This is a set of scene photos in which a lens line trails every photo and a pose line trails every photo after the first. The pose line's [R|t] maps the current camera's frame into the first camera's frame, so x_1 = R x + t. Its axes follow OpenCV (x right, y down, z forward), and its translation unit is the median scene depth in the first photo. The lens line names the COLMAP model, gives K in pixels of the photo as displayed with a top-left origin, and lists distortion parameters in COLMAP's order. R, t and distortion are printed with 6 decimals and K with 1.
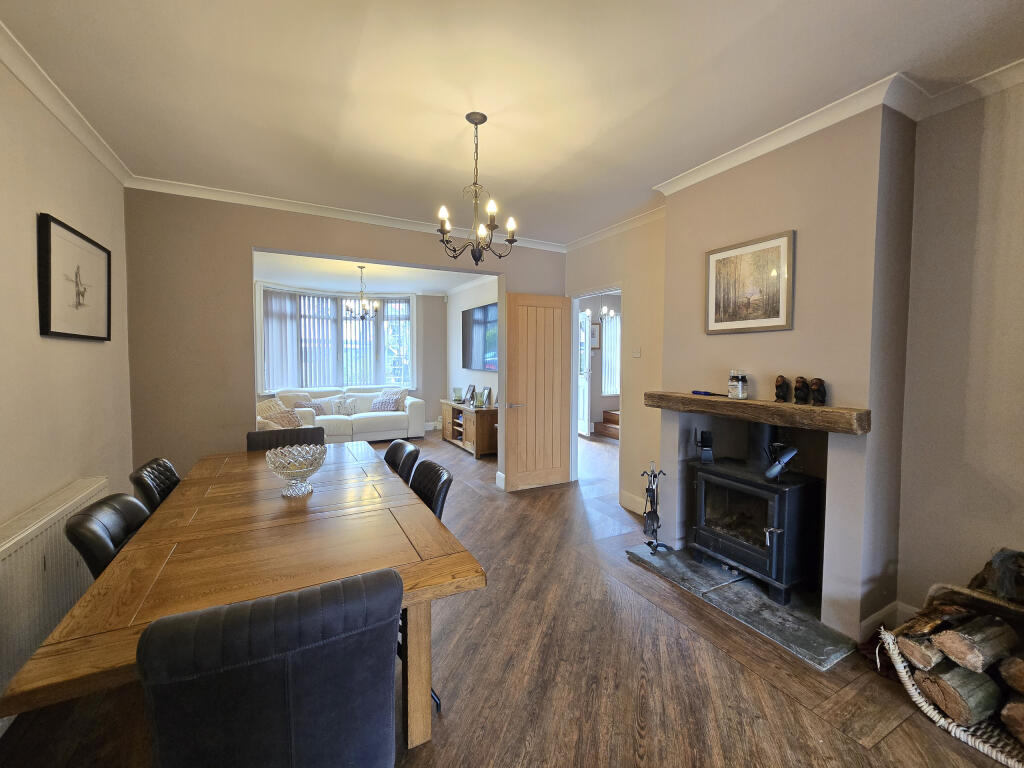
lens RADIAL K [[419.4, 0, 521.3], [0, 419.4, 378.3], [0, 0, 1]] dist [-0.002950, 0.000085]
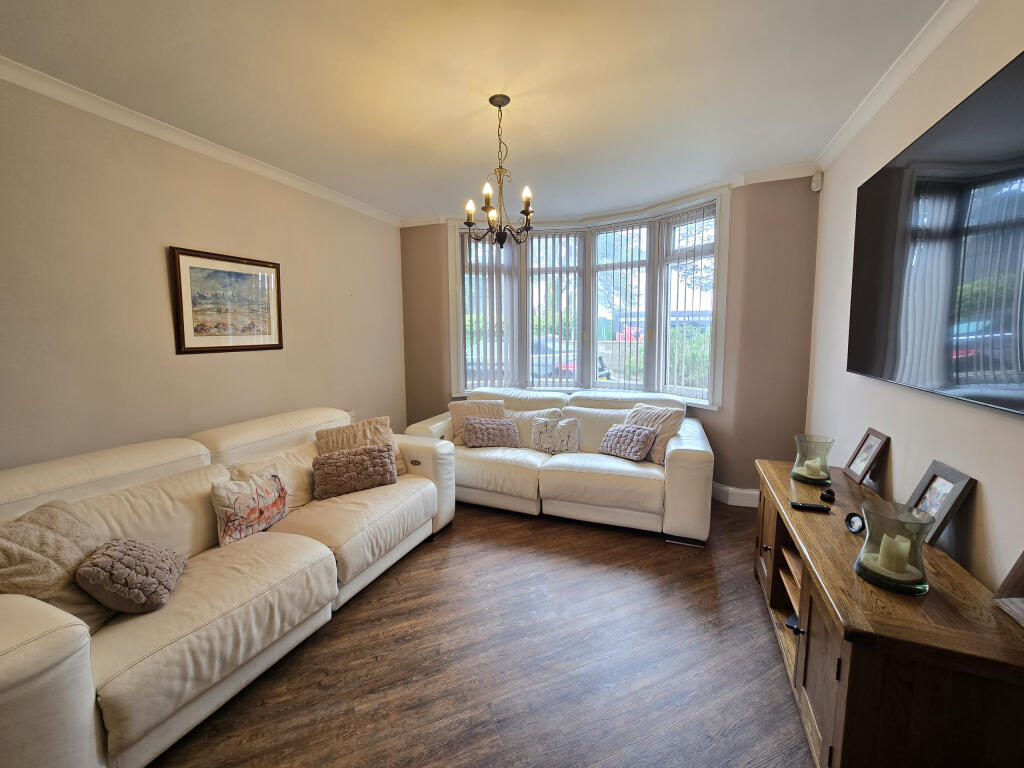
lens RADIAL K [[419.4, 0, 521.3], [0, 419.4, 378.3], [0, 0, 1]] dist [-0.002950, 0.000085]
pose [[0.645013, 0.072419, -0.760732, -0.058841], [-0.032428, 0.997197, 0.067434, -0.033461], [0.763483, -0.018827, 0.645553, 0.623331]]
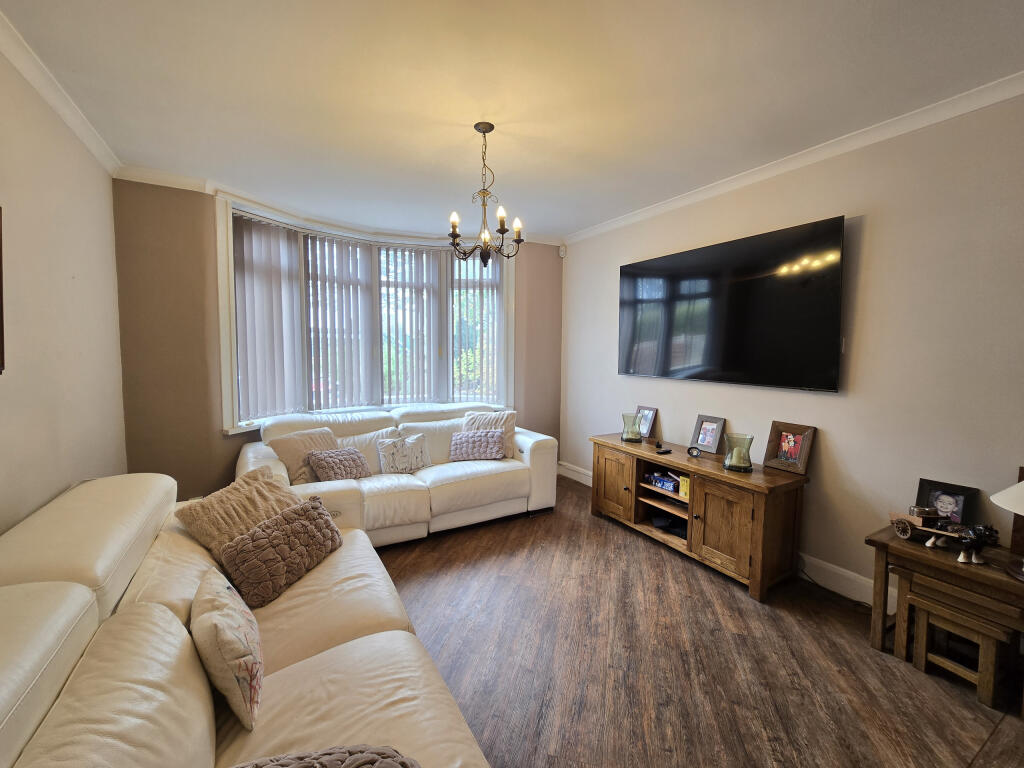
lens RADIAL K [[411.7, 0, 516.9], [0, 411.7, 379.3], [0, 0, 1]] dist [-0.000704, -0.000010]
pose [[0.999496, -0.001886, 0.031680, -0.295415], [0.001405, 0.999883, 0.015199, -0.026909], [-0.031705, -0.015147, 0.999382, 0.497985]]
